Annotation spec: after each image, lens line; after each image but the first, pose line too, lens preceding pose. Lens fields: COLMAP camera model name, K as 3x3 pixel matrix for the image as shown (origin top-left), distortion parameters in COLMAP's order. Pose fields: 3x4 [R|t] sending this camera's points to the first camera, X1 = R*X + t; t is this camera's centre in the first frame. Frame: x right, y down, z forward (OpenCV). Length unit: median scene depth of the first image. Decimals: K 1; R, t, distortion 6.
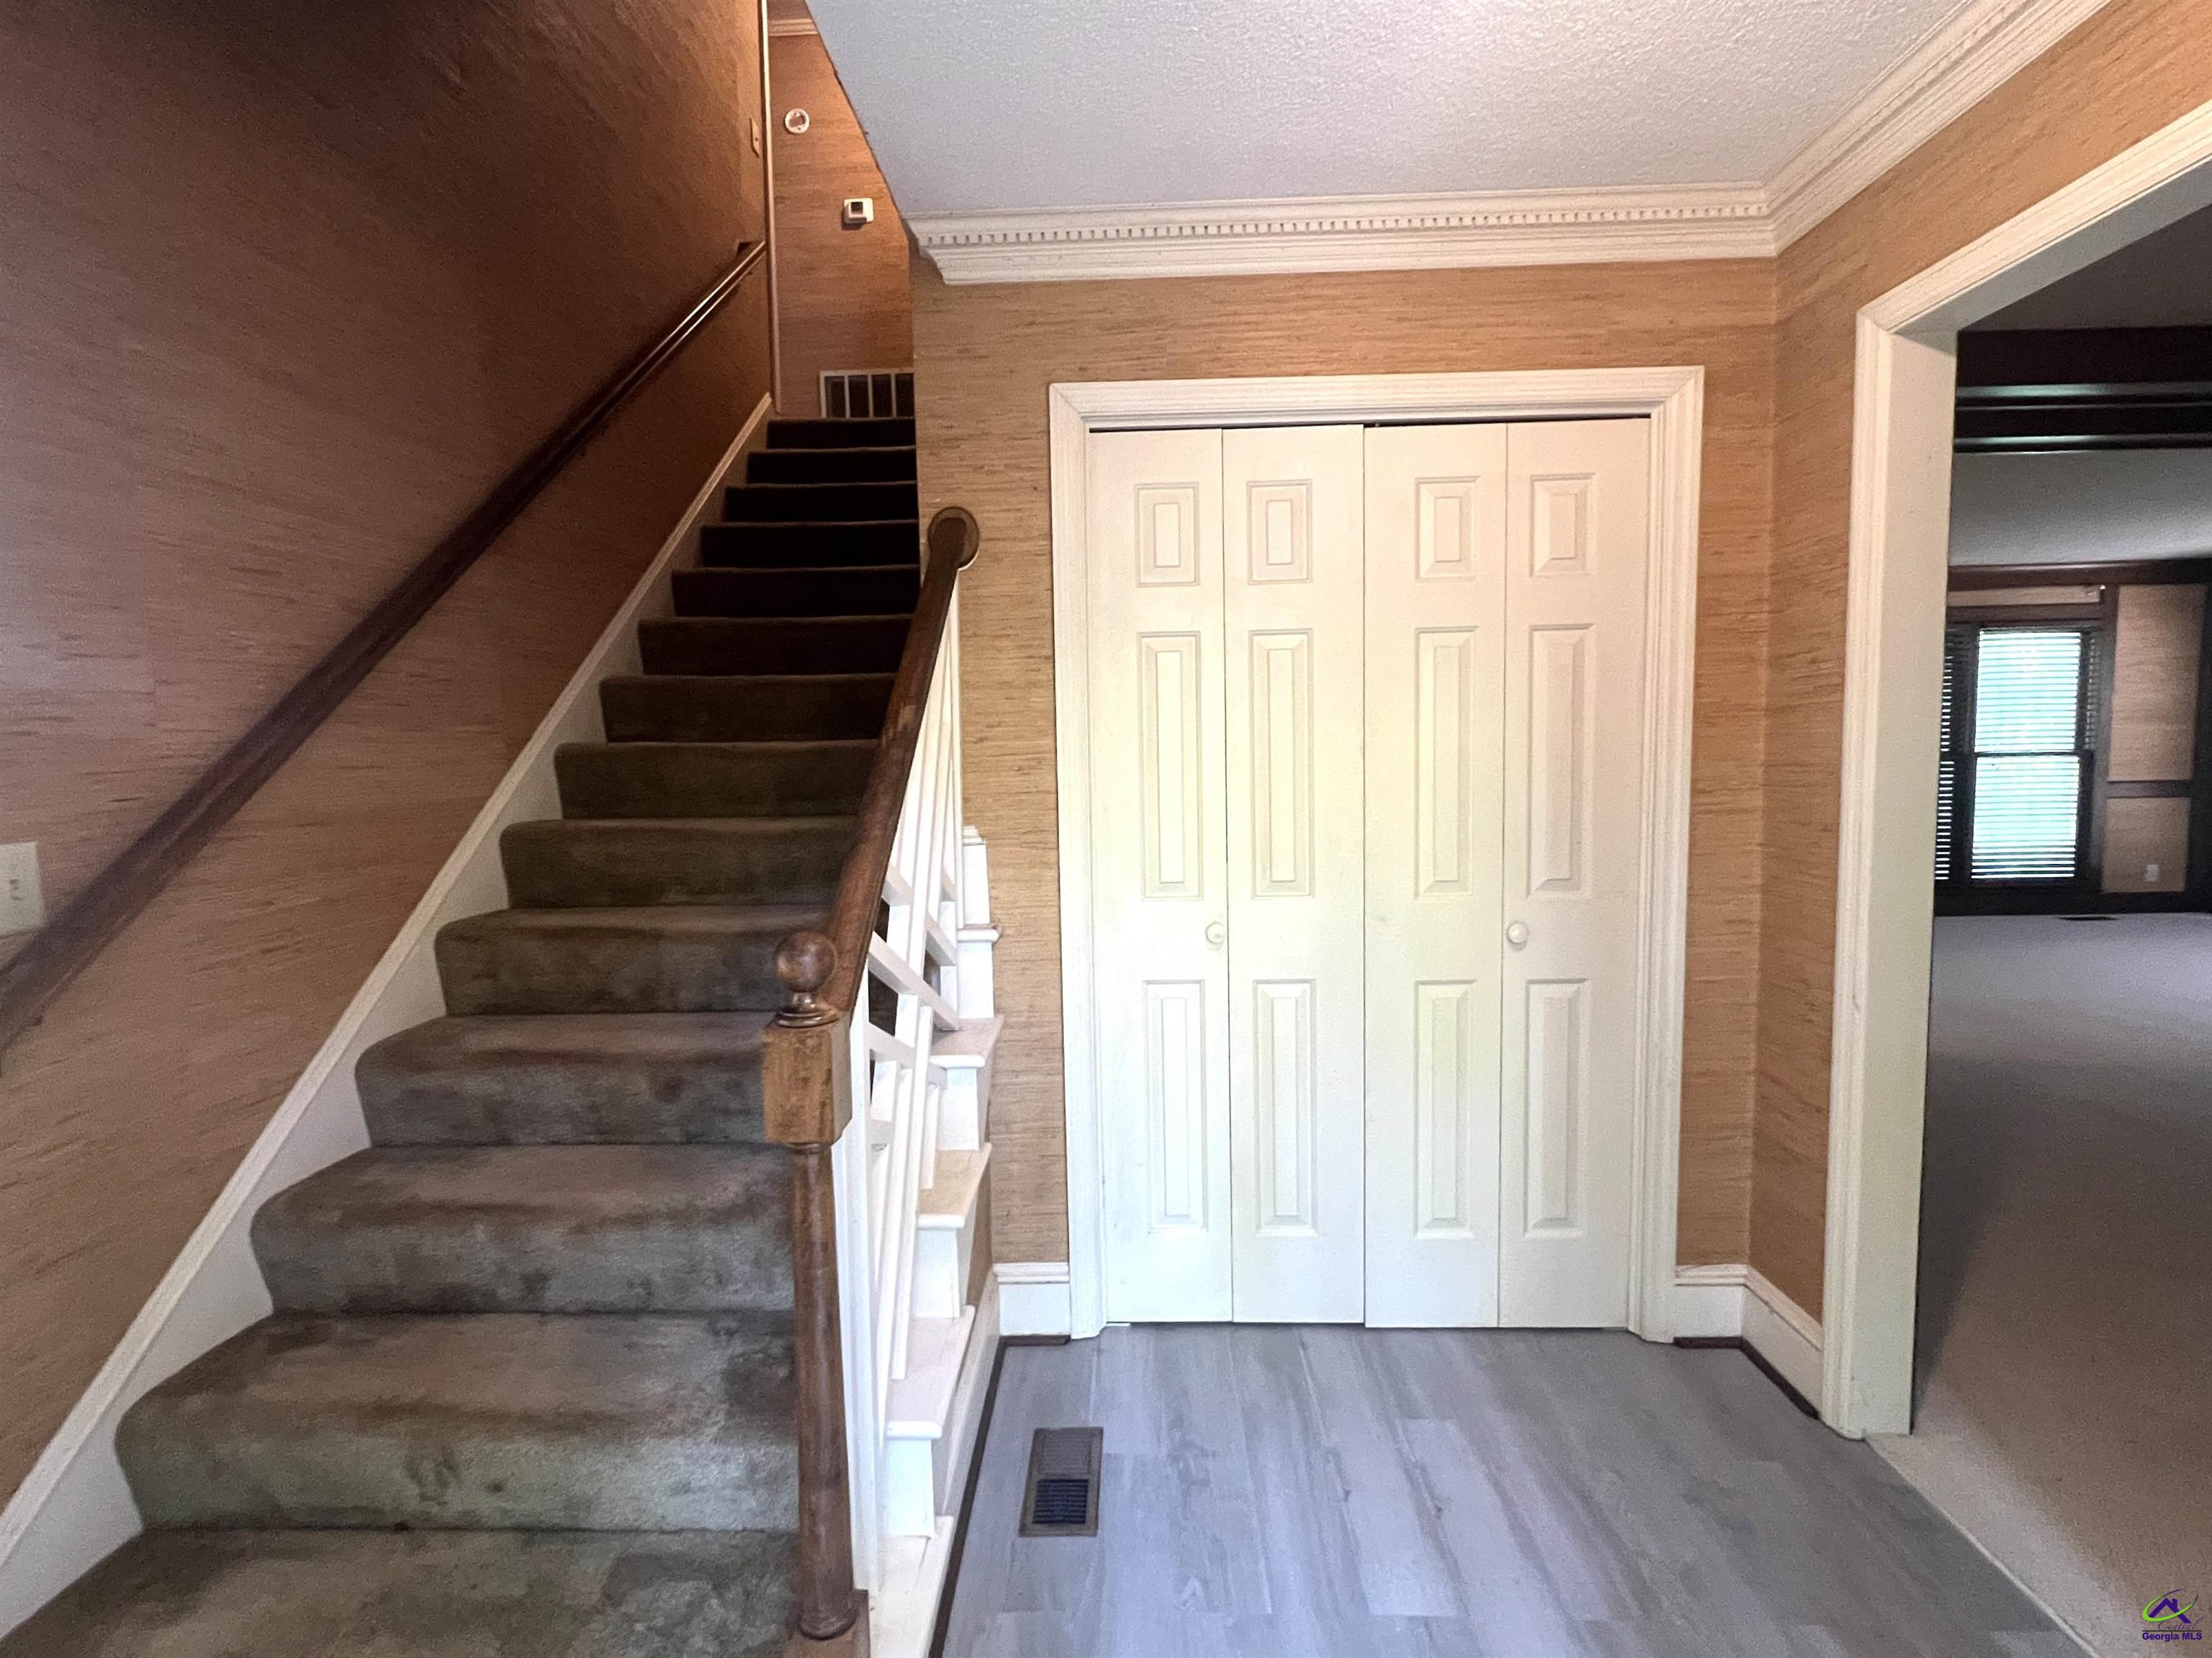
lens RADIAL K [[1059.2, 0, 1084.3], [0, 1059.2, 826.1], [0, 0, 1]] dist [-0.002448, -0.000802]
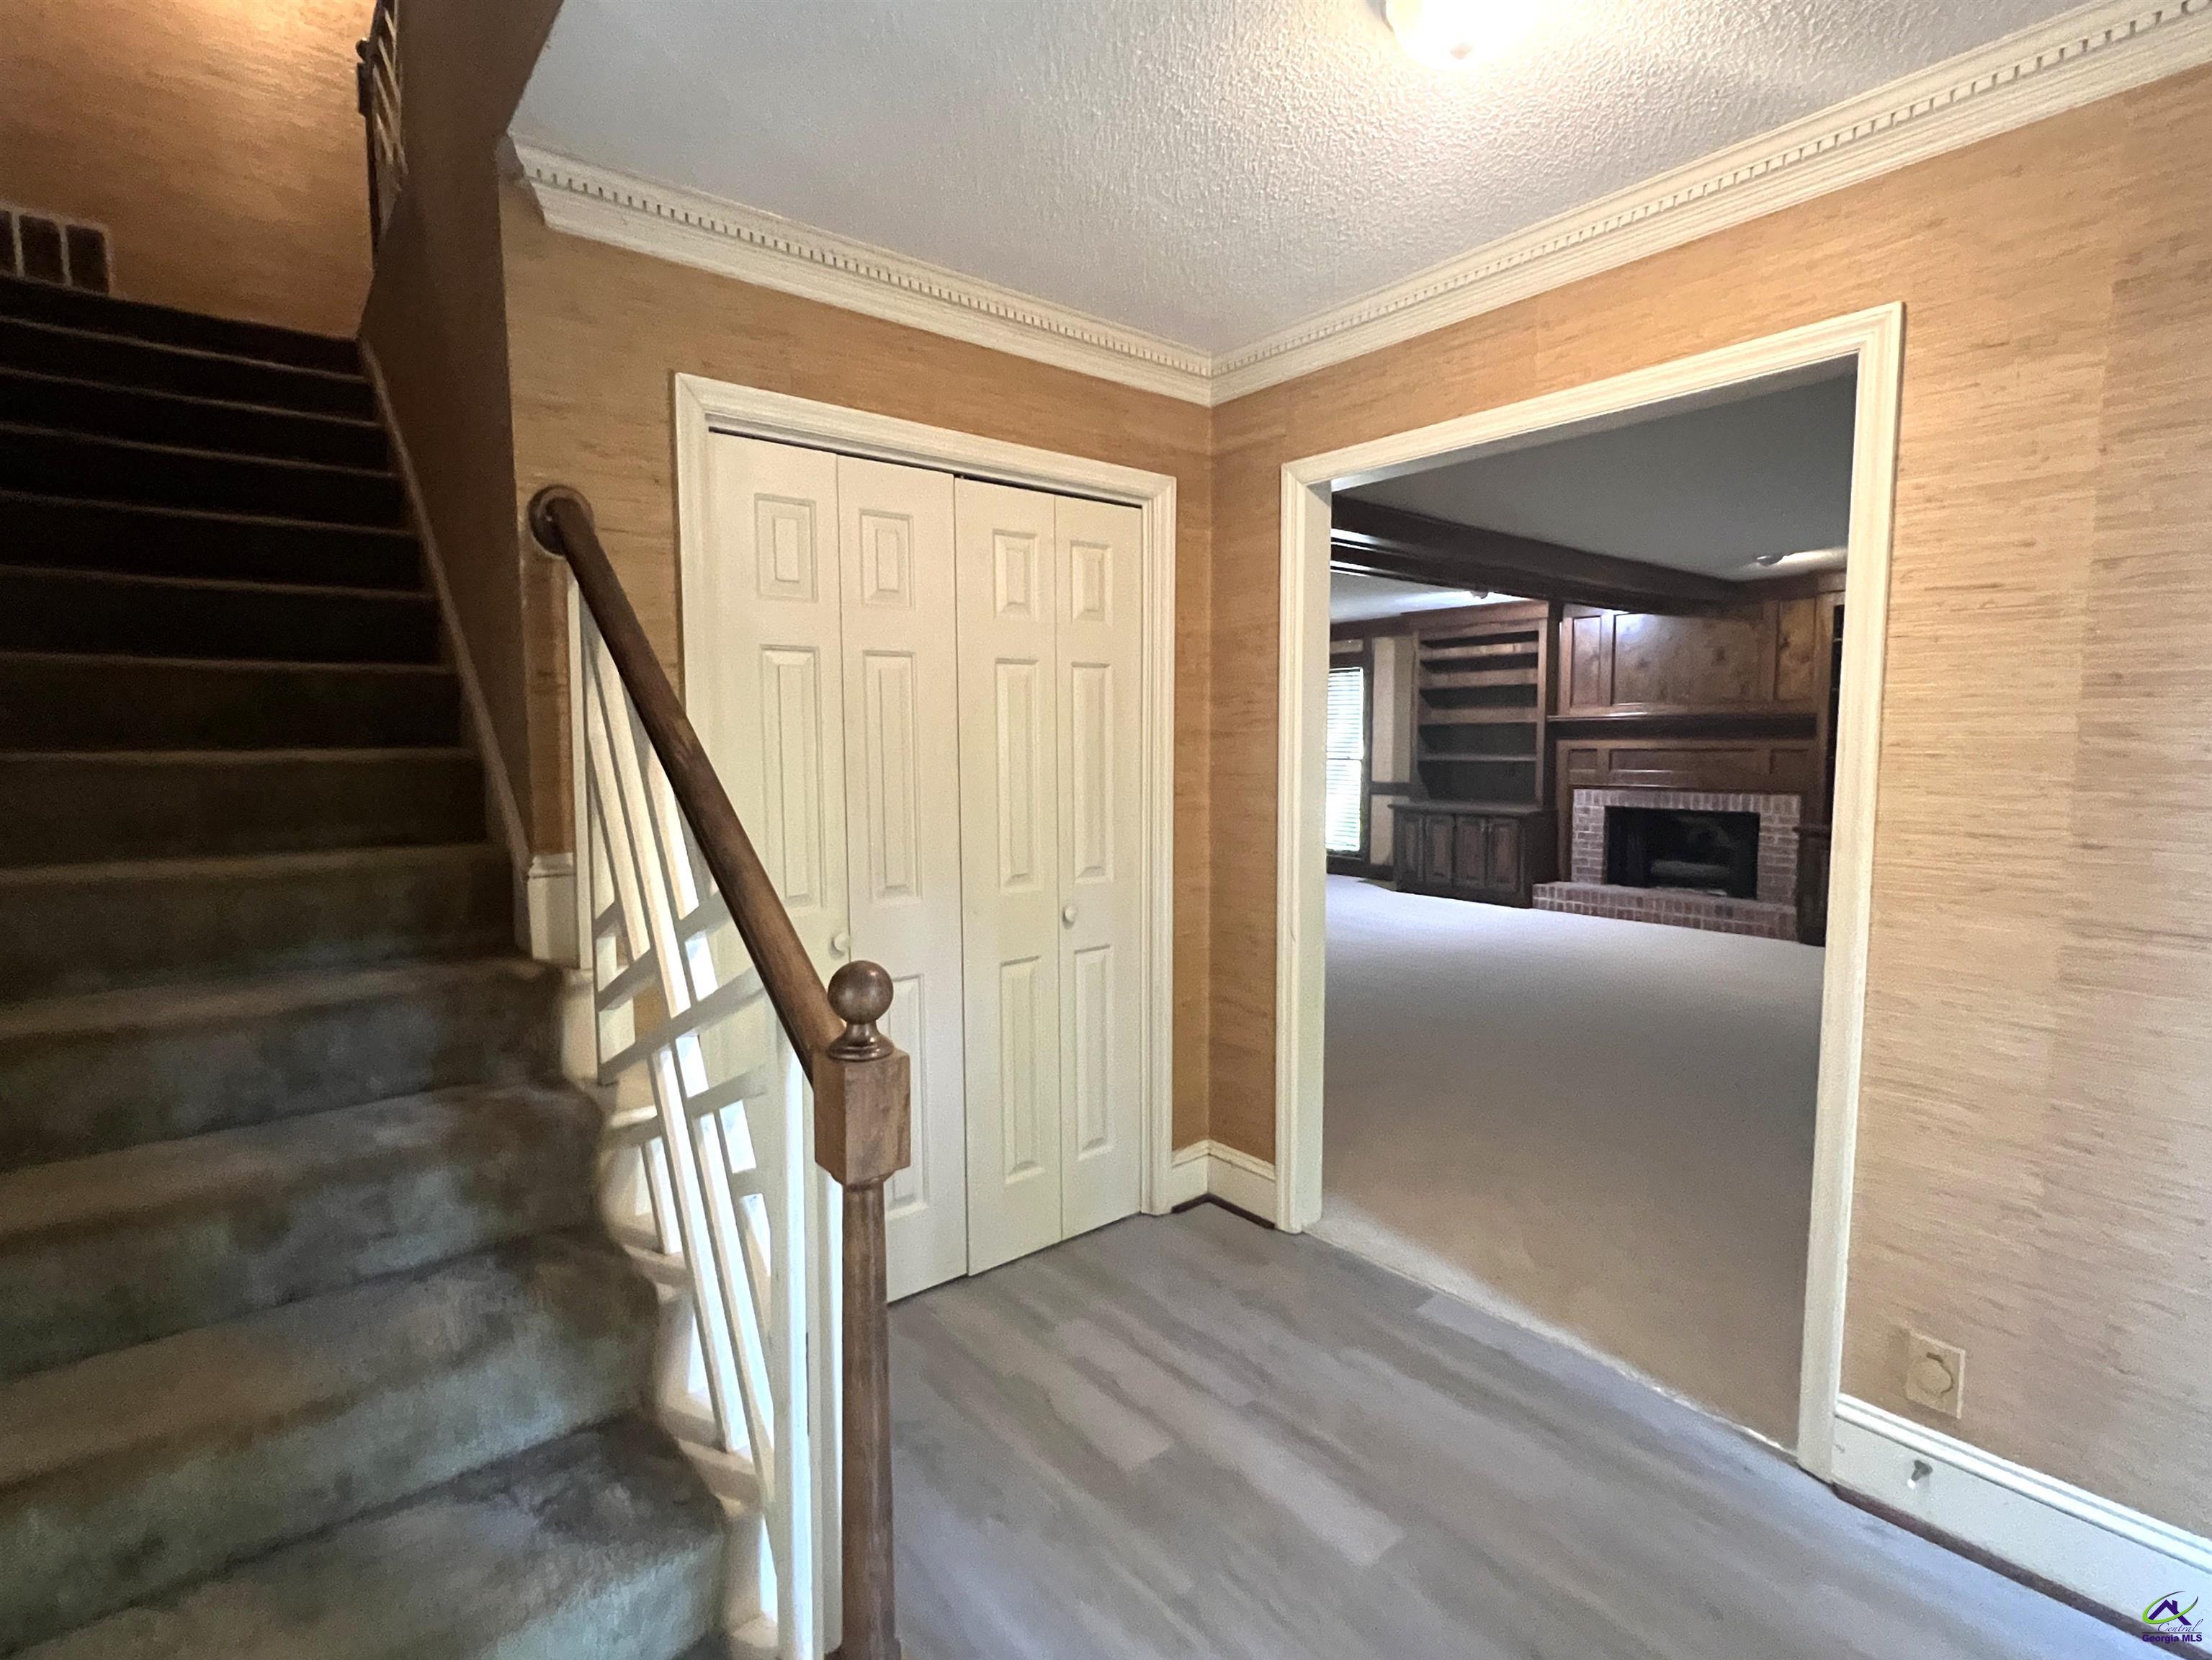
lens RADIAL K [[1059.5, 0, 1084.3], [0, 1059.5, 827.1], [0, 0, 1]] dist [-0.002448, -0.000802]
pose [[0.753170, -0.041414, 0.656521, -0.393981], [0.043091, 0.998979, 0.013582, -0.014477], [-0.656413, 0.018061, 0.754185, 0.068672]]
